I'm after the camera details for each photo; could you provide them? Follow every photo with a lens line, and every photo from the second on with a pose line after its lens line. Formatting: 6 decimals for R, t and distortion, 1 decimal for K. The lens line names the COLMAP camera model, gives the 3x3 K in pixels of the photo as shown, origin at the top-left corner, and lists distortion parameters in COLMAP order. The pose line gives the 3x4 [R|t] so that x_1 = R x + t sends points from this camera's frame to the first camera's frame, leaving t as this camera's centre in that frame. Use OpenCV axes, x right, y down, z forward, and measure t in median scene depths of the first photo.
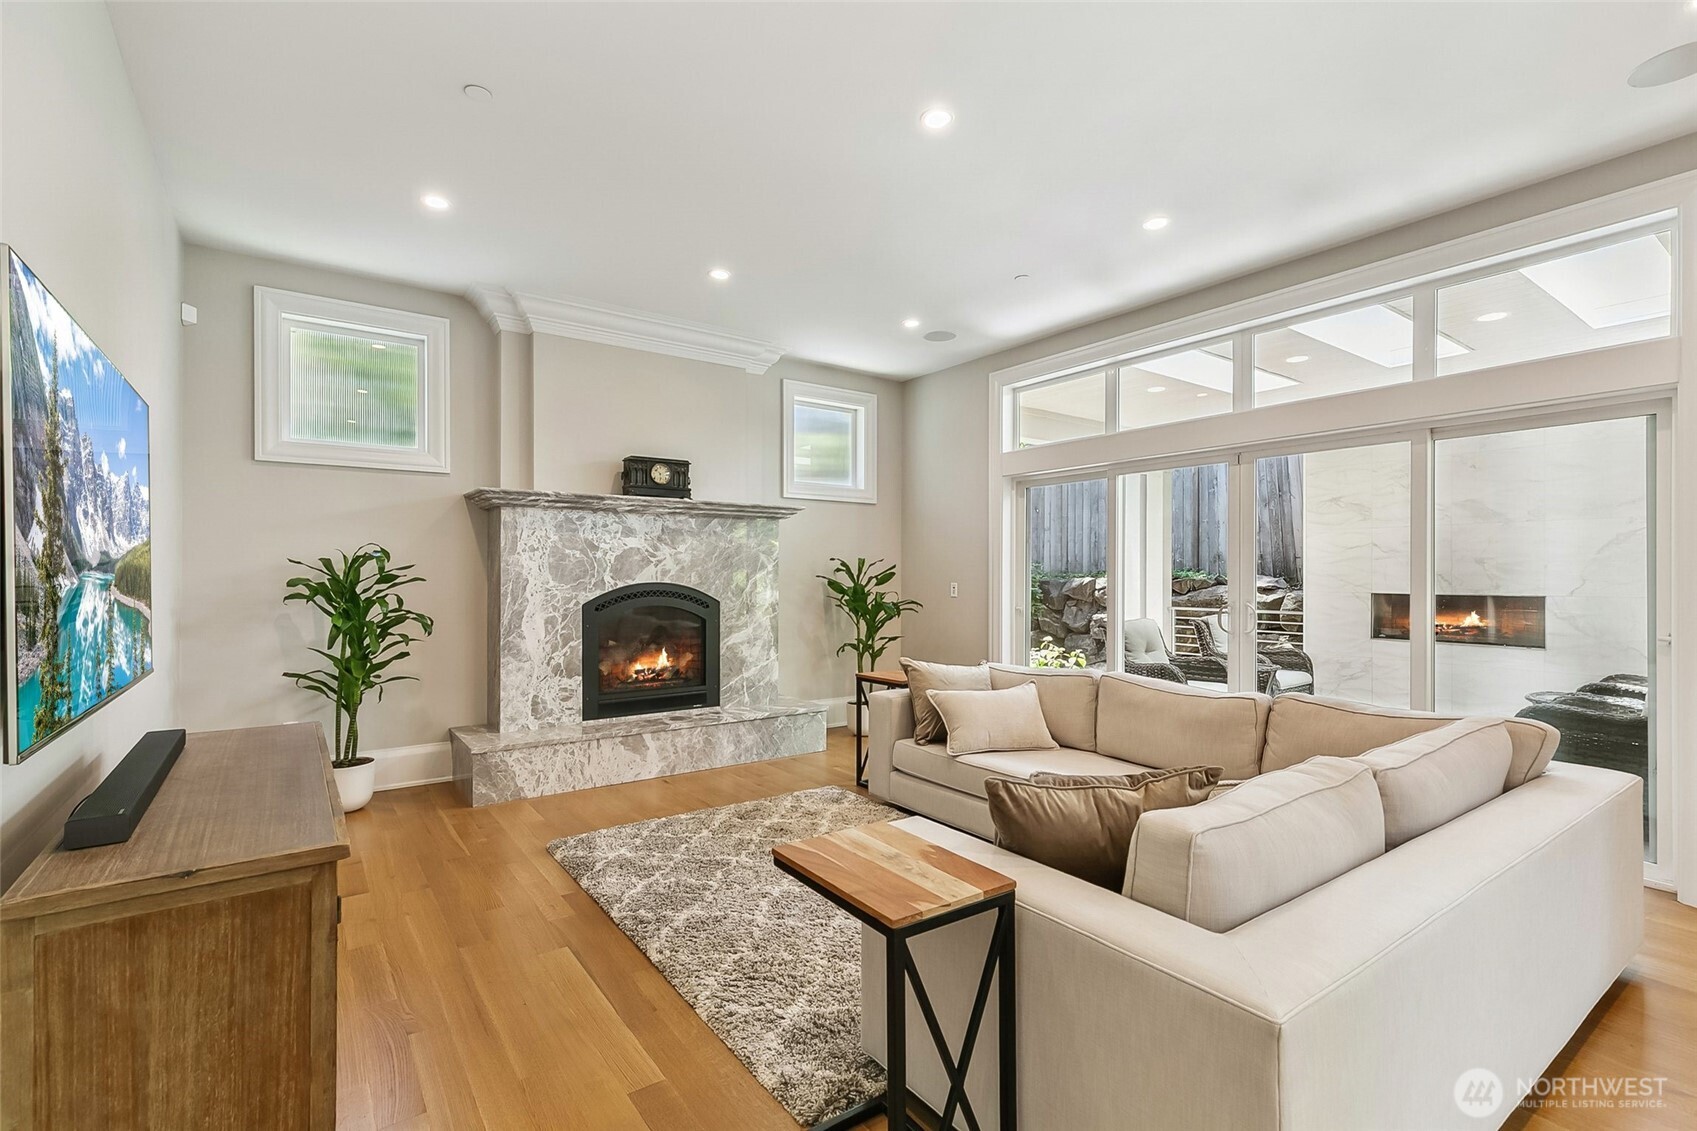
lens RADIAL K [[765.6, 0, 854.5], [0, 765.6, 570.0], [0, 0, 1]] dist [0.011784, -0.002578]
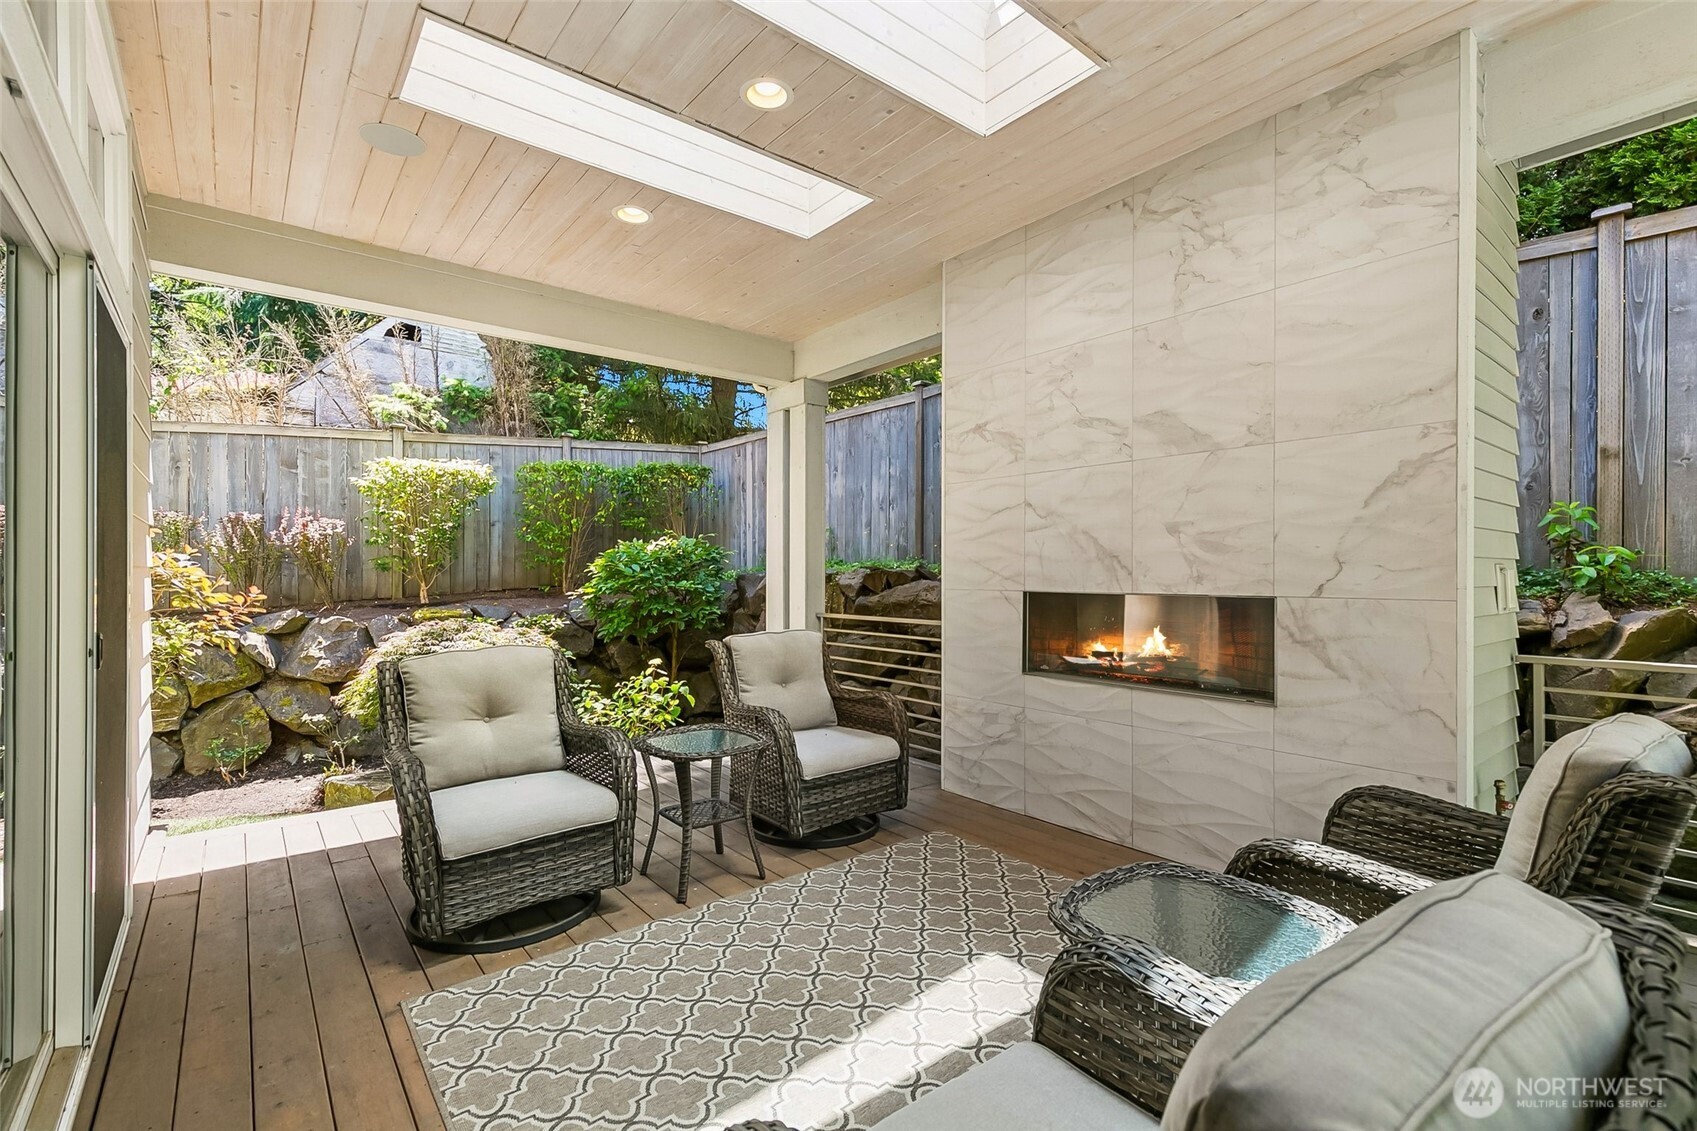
lens RADIAL K [[765.6, 0, 842.1], [0, 765.6, 570.0], [0, 0, 1]] dist [0.011784, -0.002578]
pose [[0.998848, -0.002916, 0.047895, 0.521887], [0.002721, 0.999988, 0.004135, 0.011927], [-0.047907, -0.004000, 0.998844, 0.459498]]
